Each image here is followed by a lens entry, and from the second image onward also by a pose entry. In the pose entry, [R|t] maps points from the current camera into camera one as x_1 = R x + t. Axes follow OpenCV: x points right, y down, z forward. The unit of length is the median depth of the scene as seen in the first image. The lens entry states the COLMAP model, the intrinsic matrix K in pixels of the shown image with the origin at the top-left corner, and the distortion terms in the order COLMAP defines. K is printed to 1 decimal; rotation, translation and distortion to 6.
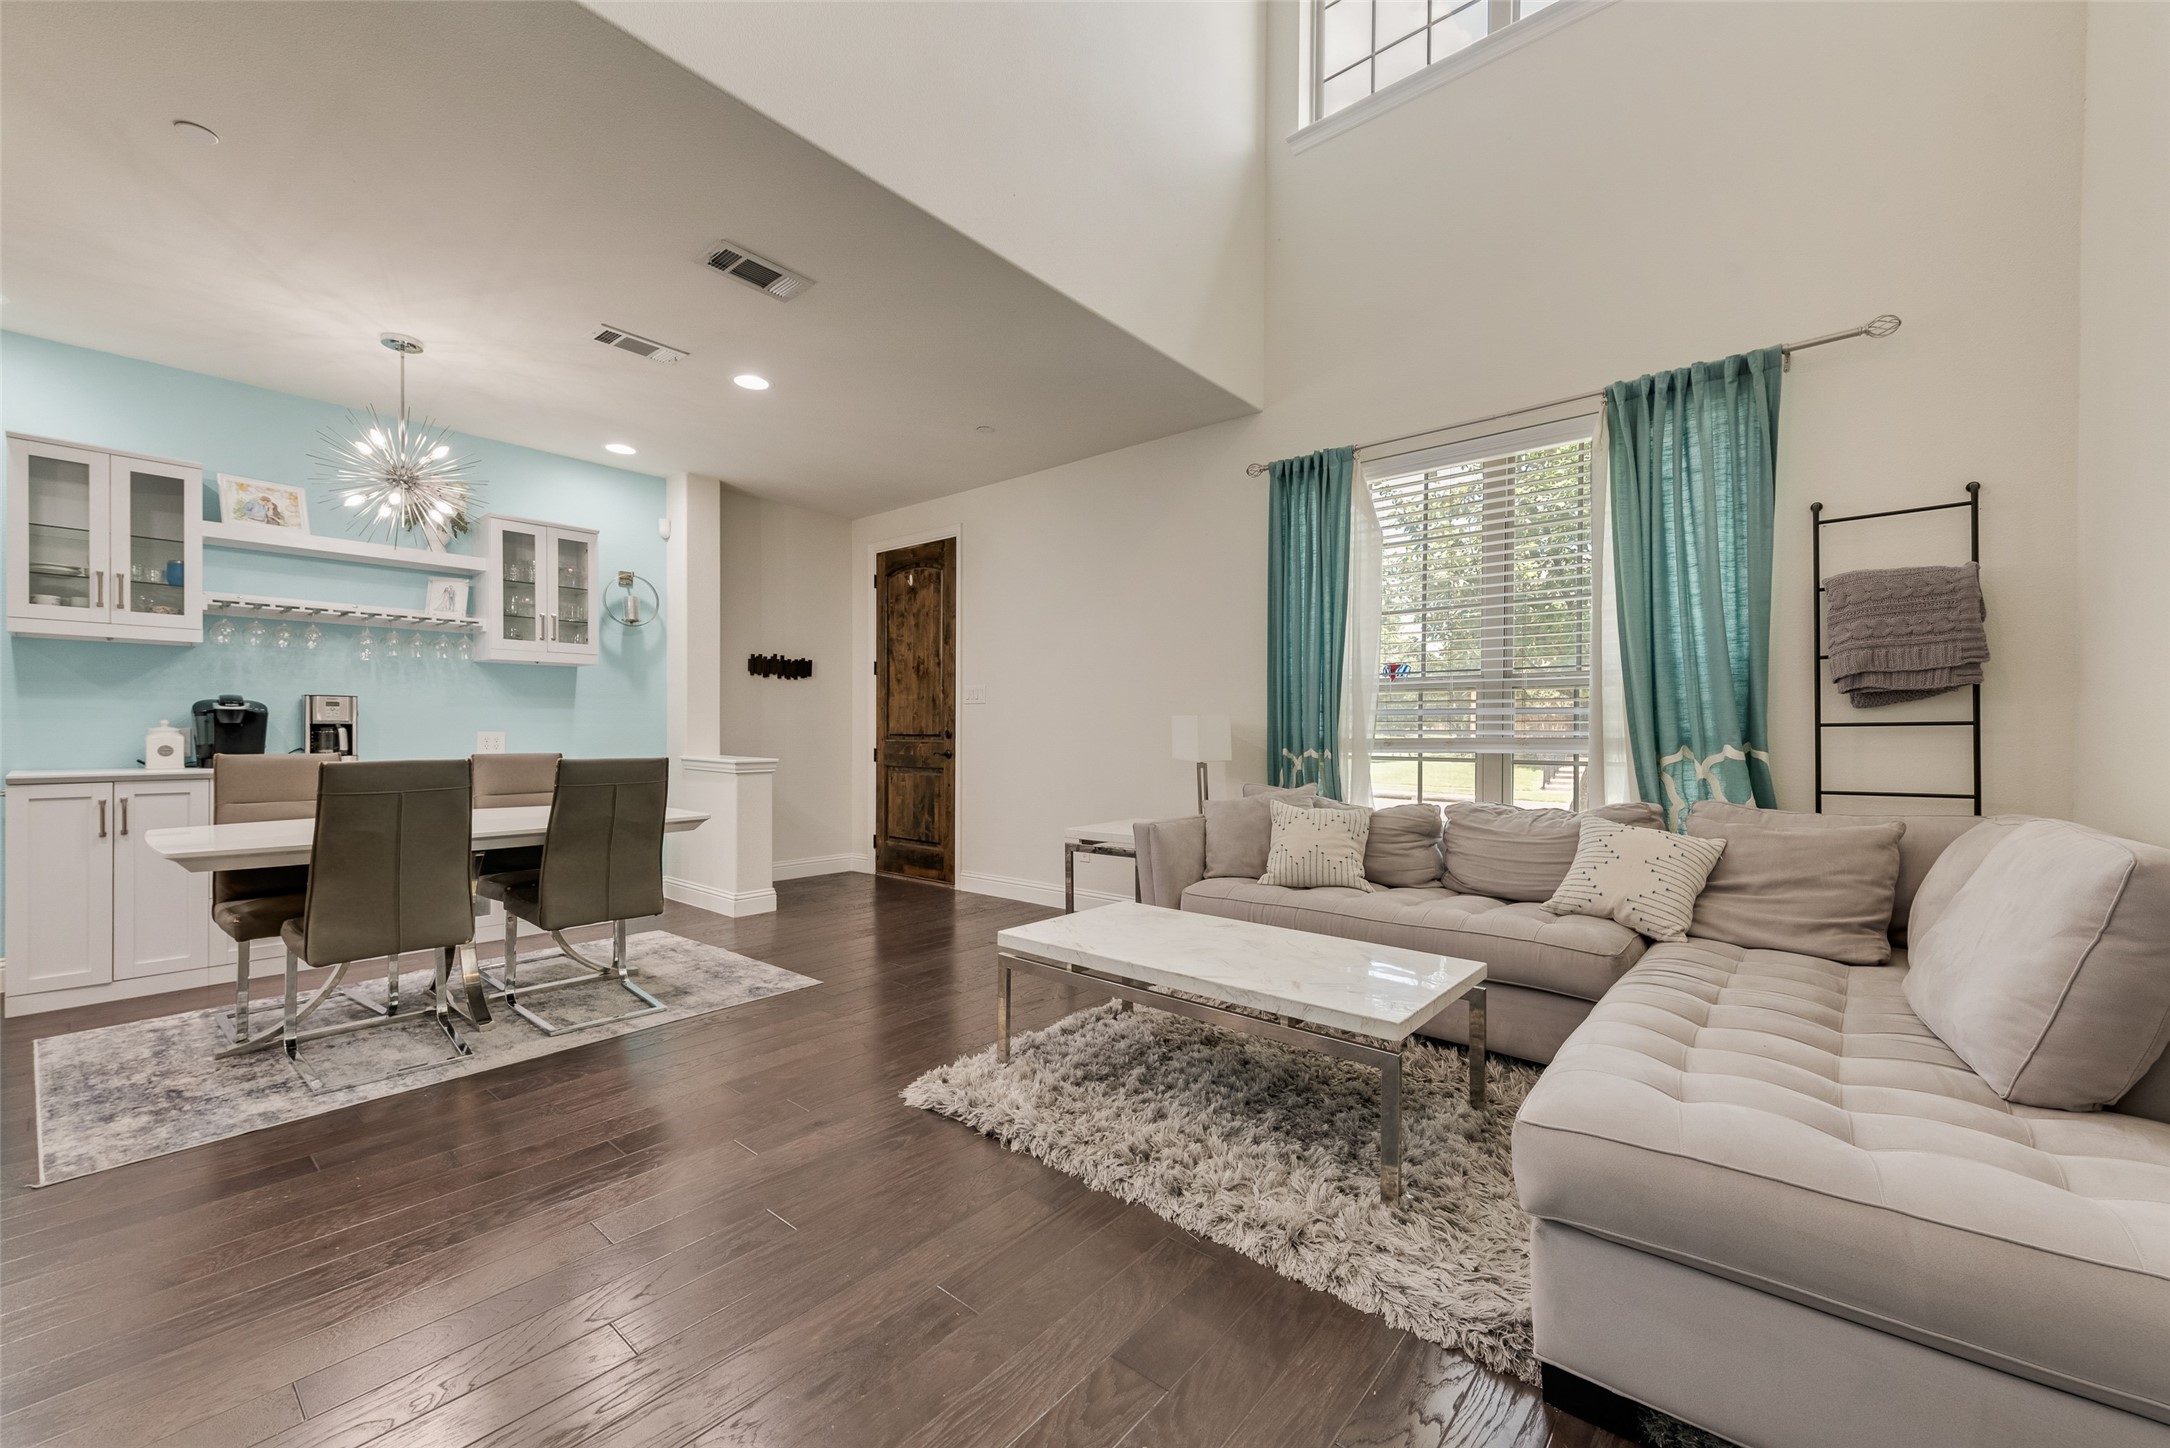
lens RADIAL K [[852.5, 0, 1081.4], [0, 852.5, 733.9], [0, 0, 1]] dist [0.014281, -0.003599]
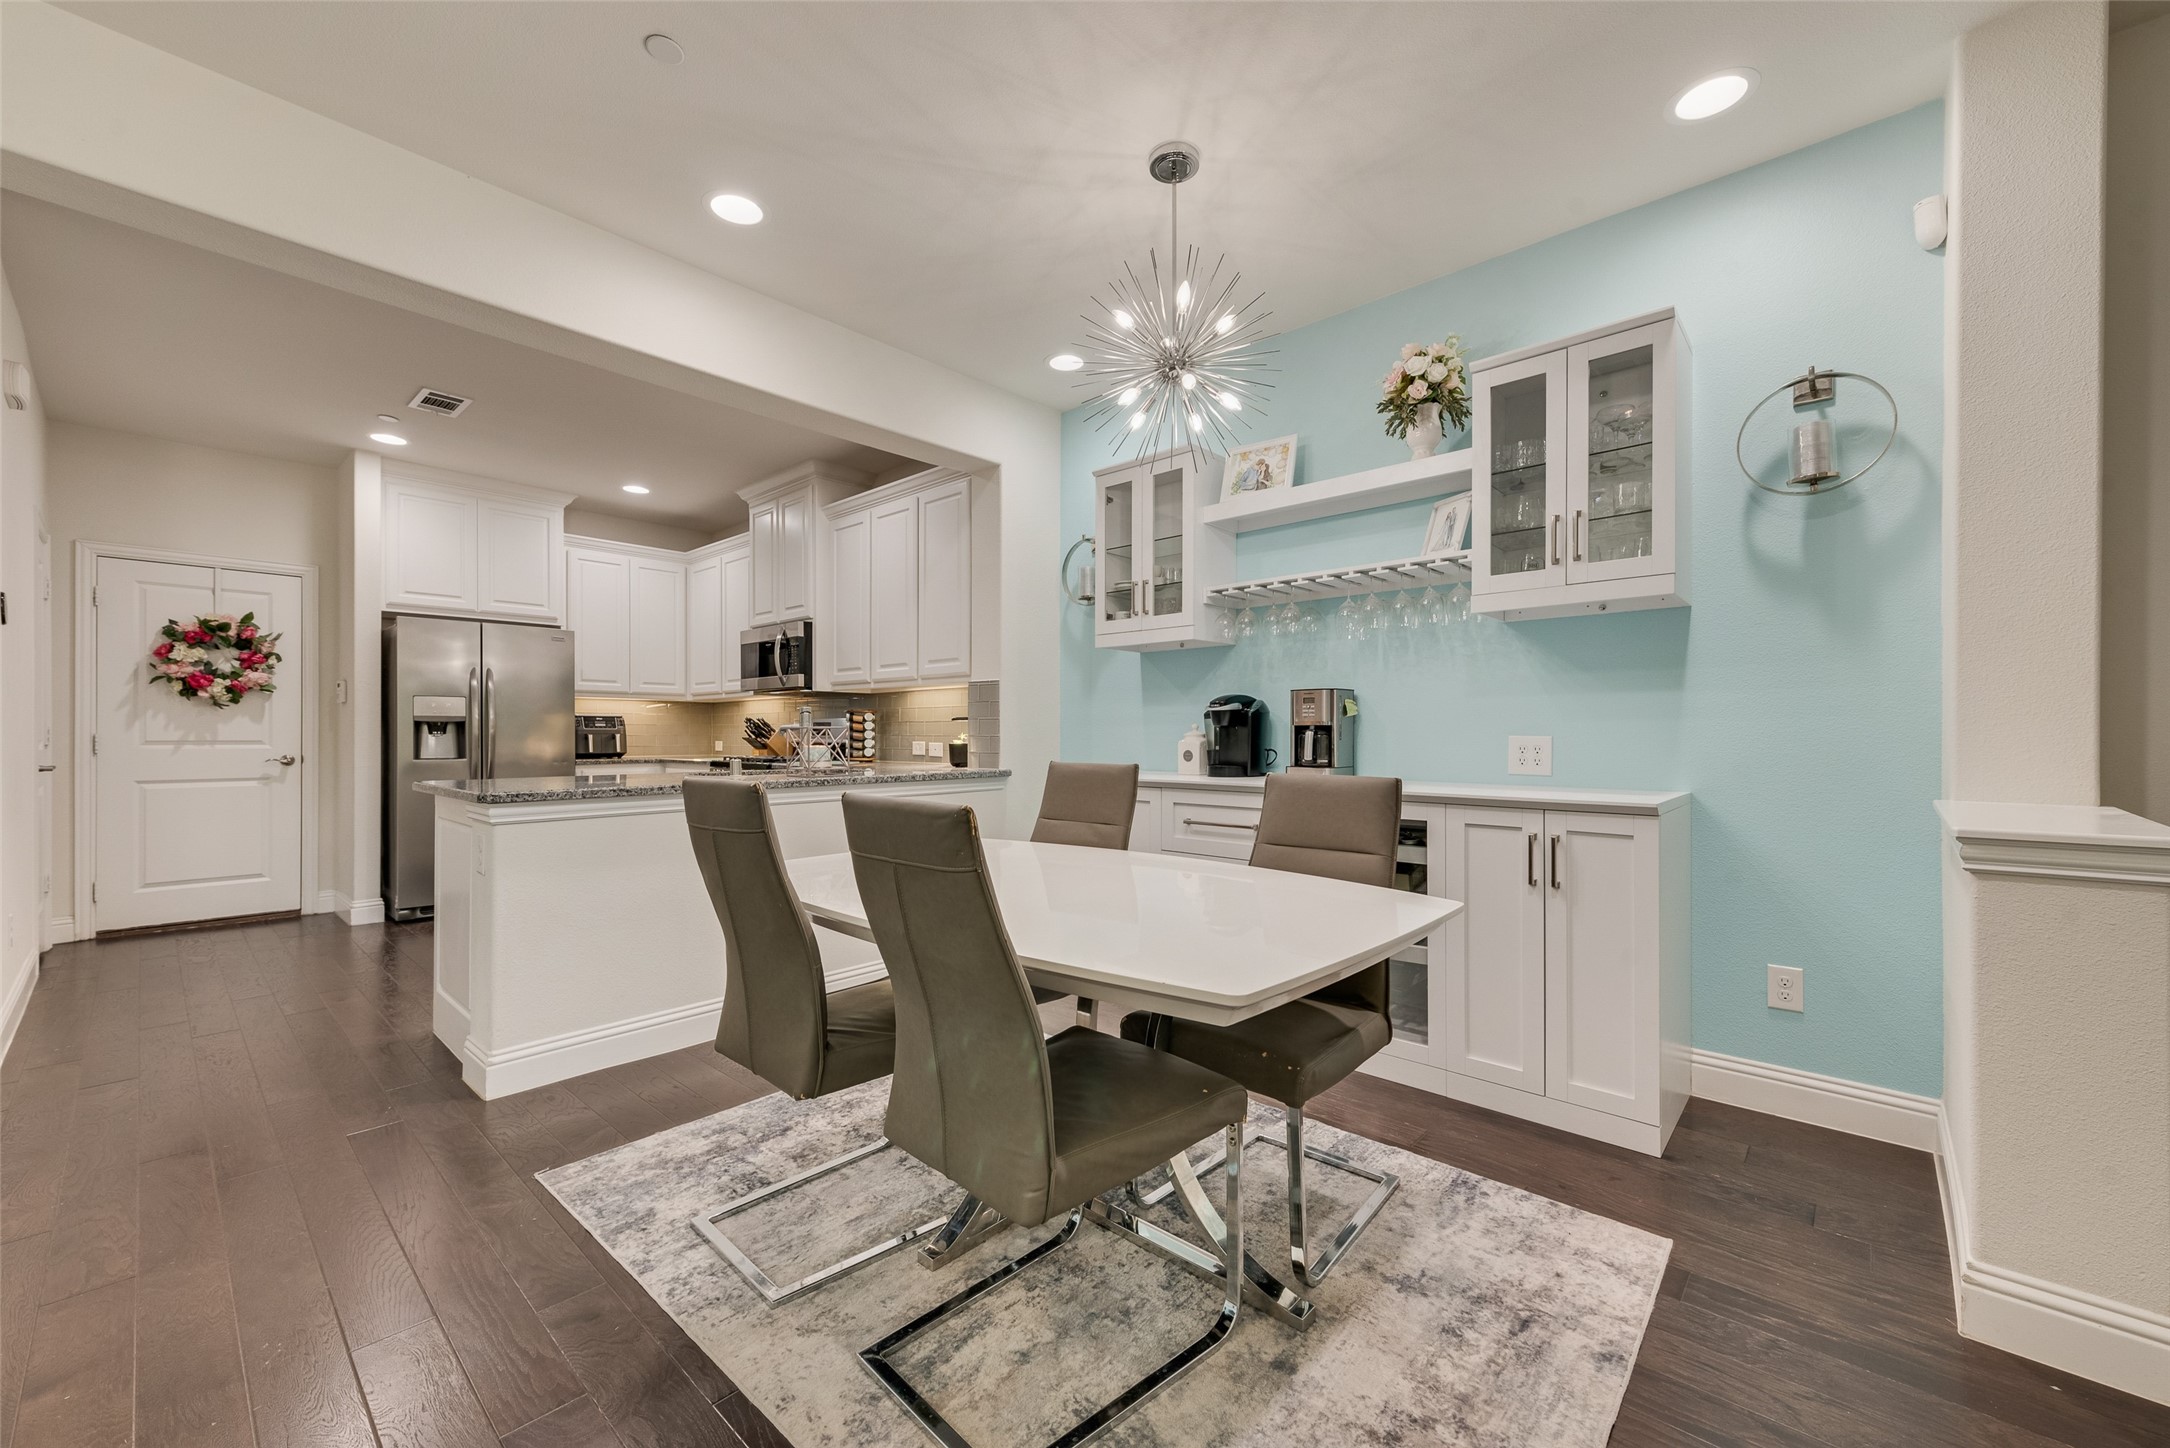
lens RADIAL K [[852.5, 0, 1090.2], [0, 852.5, 733.9], [0, 0, 1]] dist [0.014281, -0.003599]
pose [[-0.032318, -0.002895, -0.999473, -0.101425], [-0.001905, 0.999994, -0.002835, -0.001812], [0.999476, 0.001812, -0.032323, 0.862715]]
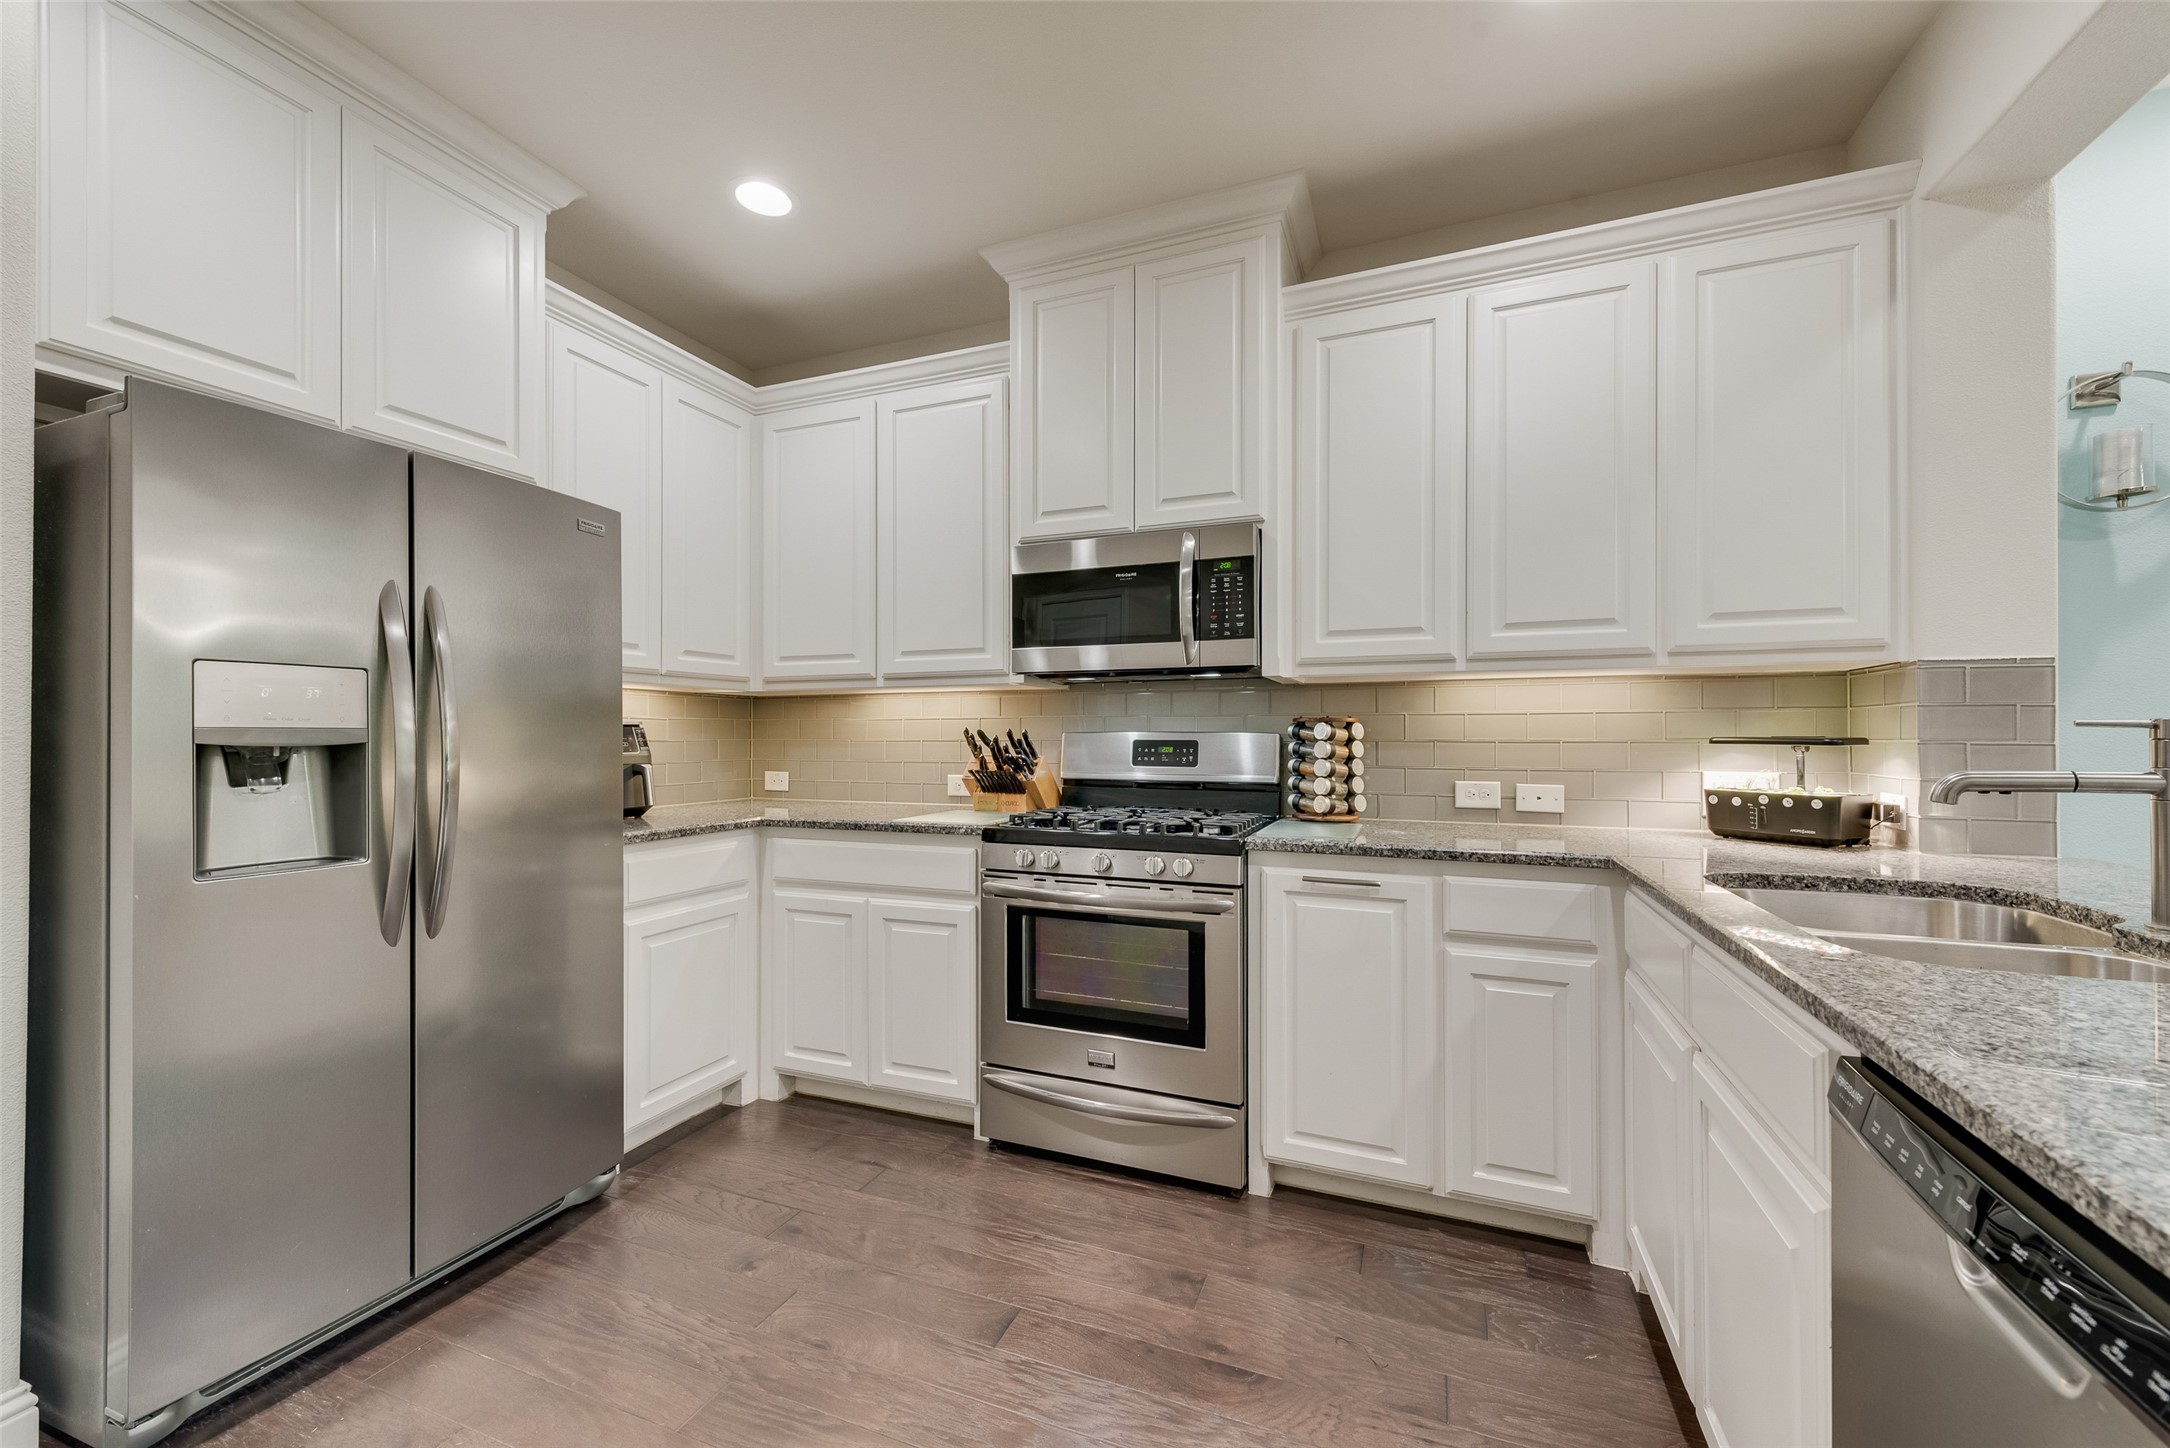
lens RADIAL K [[852.5, 0, 1086.5], [0, 852.5, 729.3], [0, 0, 1]] dist [0.014281, -0.003599]
pose [[0.320155, -0.010190, -0.947310, -0.843866], [-0.000207, 0.999941, -0.010827, -0.025004], [0.947365, 0.003662, 0.320134, 0.088154]]
